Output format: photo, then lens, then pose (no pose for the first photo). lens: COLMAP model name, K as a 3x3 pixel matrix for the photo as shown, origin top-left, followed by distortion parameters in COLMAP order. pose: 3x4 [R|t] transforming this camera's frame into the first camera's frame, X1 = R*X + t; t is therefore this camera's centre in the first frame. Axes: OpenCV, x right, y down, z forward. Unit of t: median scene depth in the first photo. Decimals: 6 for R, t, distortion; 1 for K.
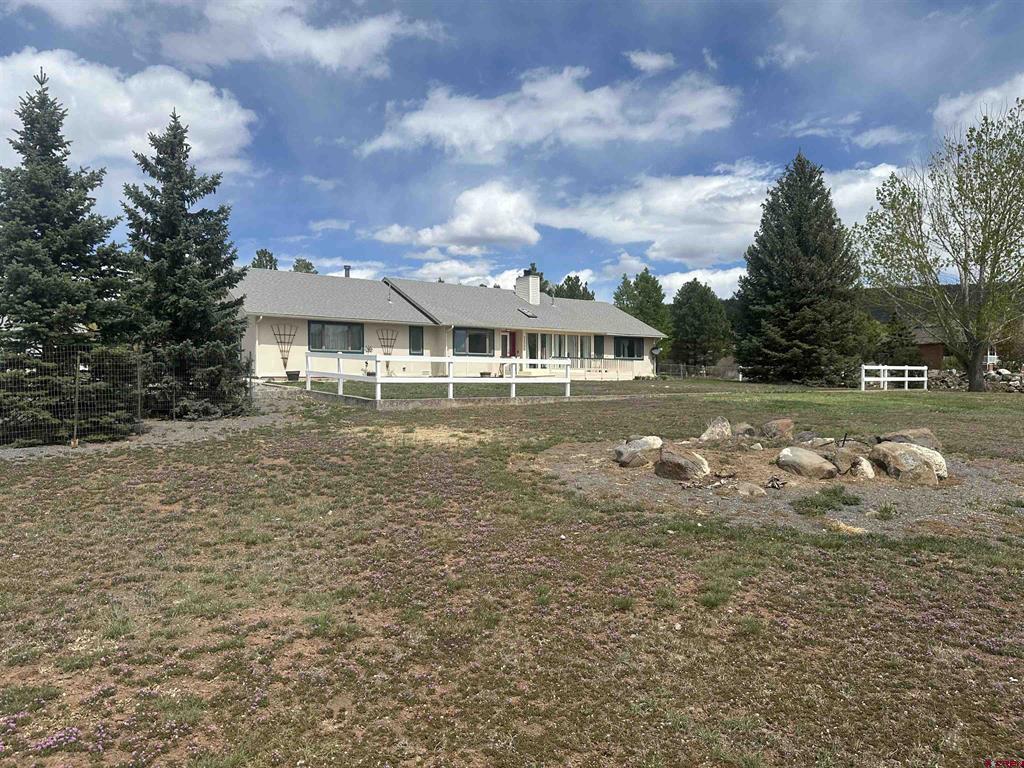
lens RADIAL K [[722.2, 0, 512.0], [0, 722.2, 384.0], [0, 0, 1]] dist [0.115154, -0.134752]
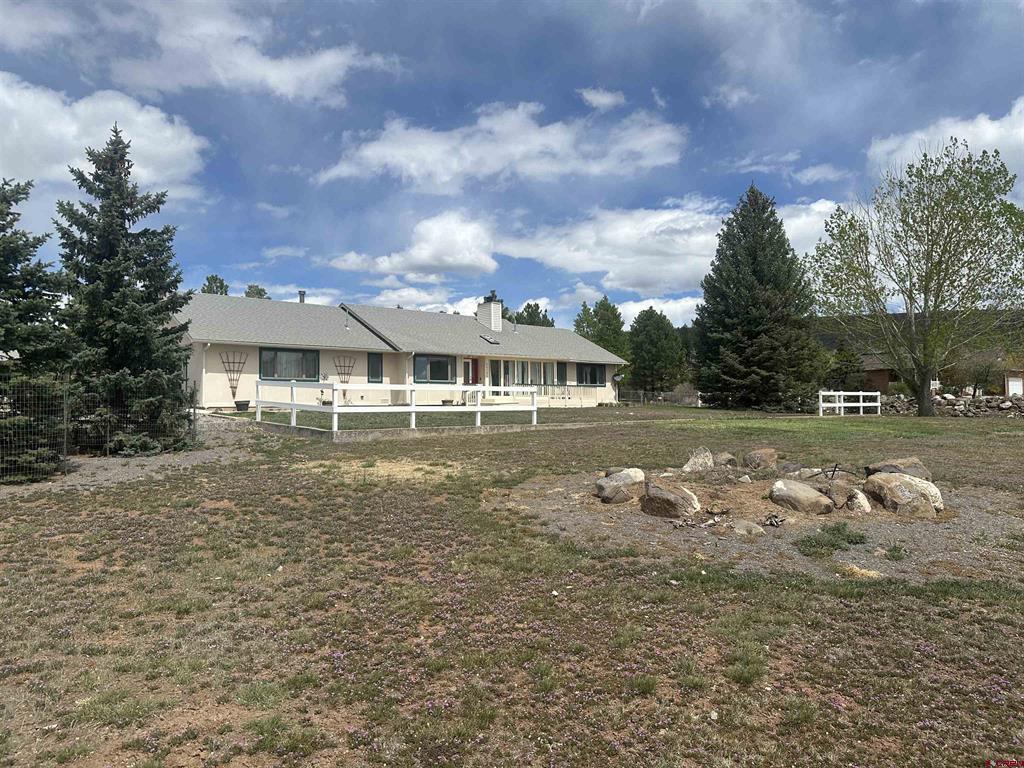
lens RADIAL K [[709.2, 0, 518.4], [0, 709.2, 374.5], [0, 0, 1]] dist [0.084824, -0.083404]
pose [[0.997322, -0.004360, 0.073000, -0.015256], [0.008038, 0.998708, -0.050167, -0.003194], [-0.072687, 0.050620, 0.996069, 0.062136]]
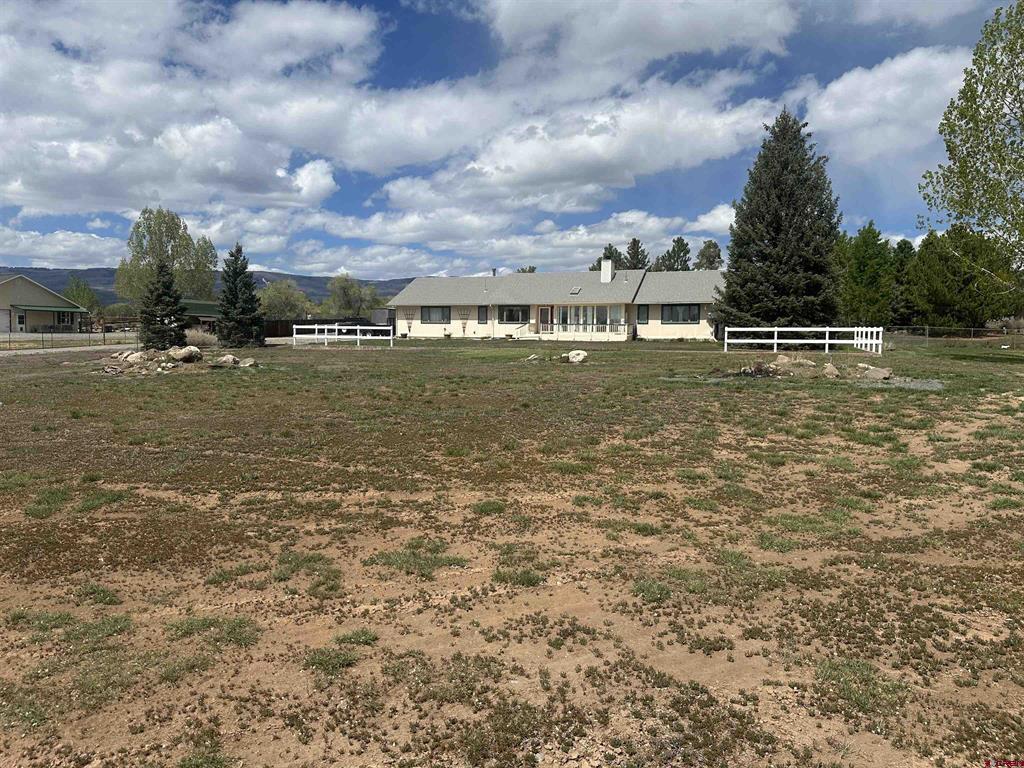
lens RADIAL K [[709.2, 0, 518.4], [0, 709.2, 374.5], [0, 0, 1]] dist [0.084824, -0.083404]
pose [[0.558562, 0.044740, -0.828255, 1.601364], [-0.017657, 0.998959, 0.042054, 0.005733], [0.829275, -0.008865, 0.558771, 0.242009]]
